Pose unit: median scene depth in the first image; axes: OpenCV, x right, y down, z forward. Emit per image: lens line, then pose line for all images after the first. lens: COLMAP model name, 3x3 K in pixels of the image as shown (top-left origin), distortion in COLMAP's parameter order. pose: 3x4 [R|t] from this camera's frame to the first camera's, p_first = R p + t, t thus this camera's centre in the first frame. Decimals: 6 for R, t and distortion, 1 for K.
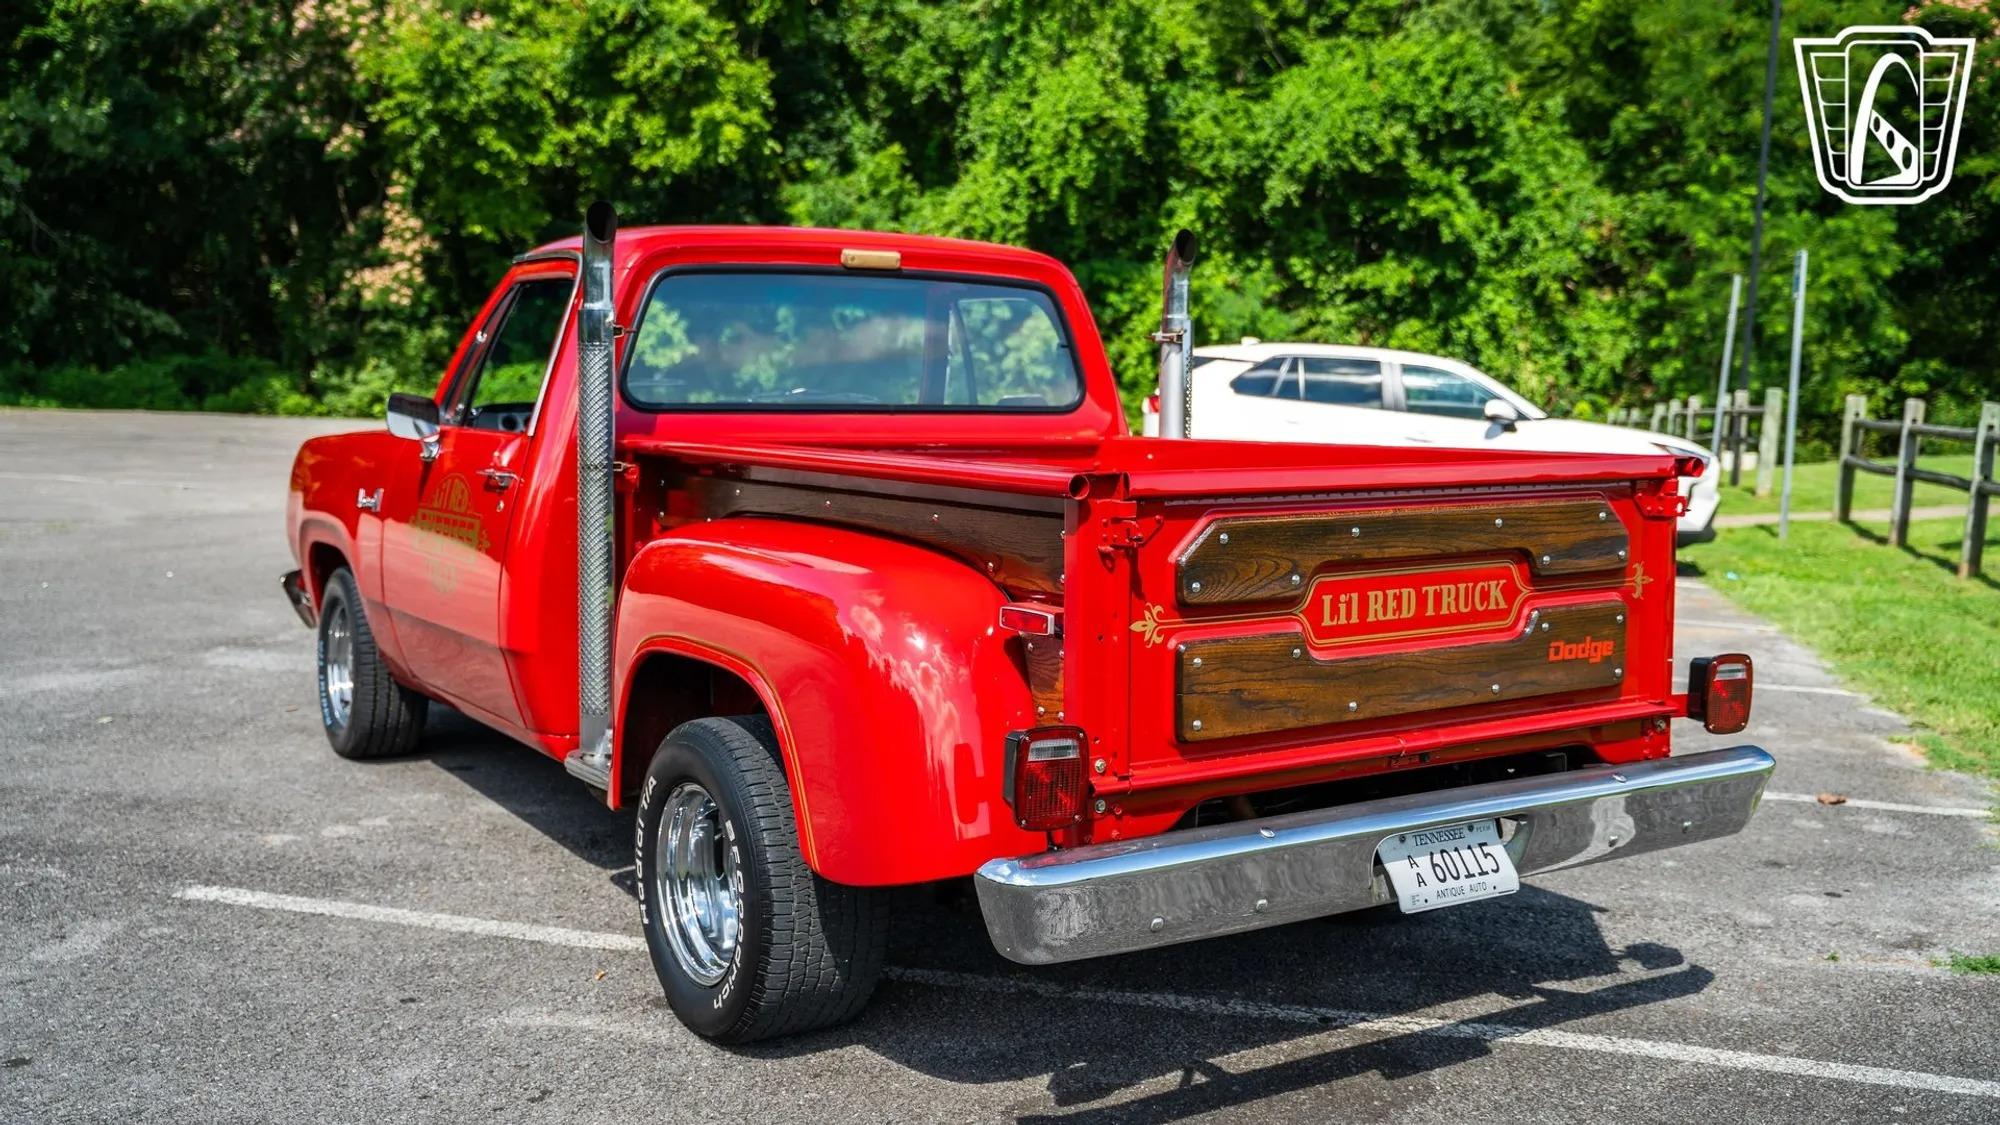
lens RADIAL K [[1948.0, 0, 1000.3], [0, 1948.0, 574.2], [0, 0, 1]] dist [-0.007663, 0.000000]
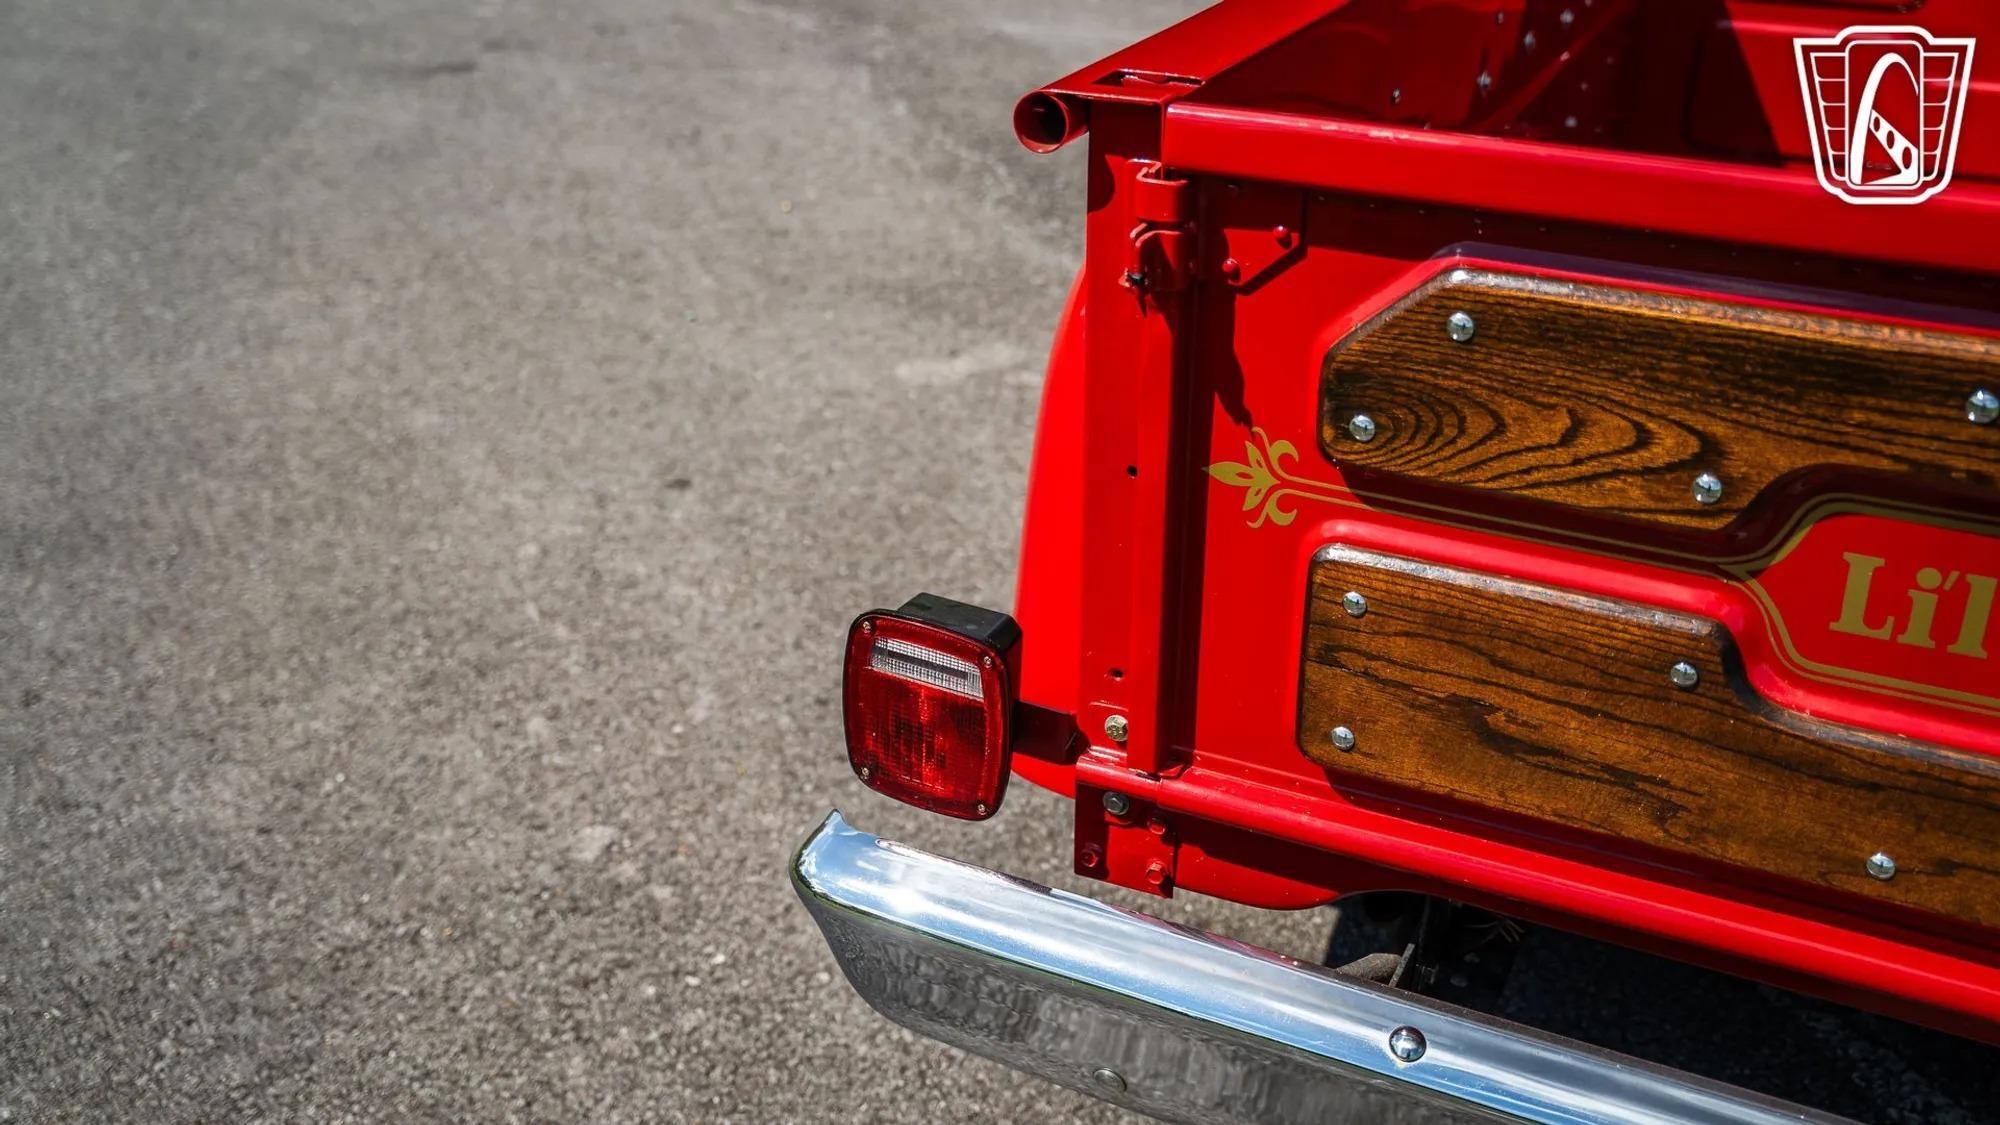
lens RADIAL K [[1948.0, 0, 1001.7], [0, 1948.0, 542.3], [0, 0, 1]] dist [-0.007663, 0.000000]
pose [[0.520679, 0.365233, -0.771685, 0.320280], [-0.091162, 0.922491, 0.375099, -0.096349], [0.848872, -0.124958, 0.513617, 0.630219]]
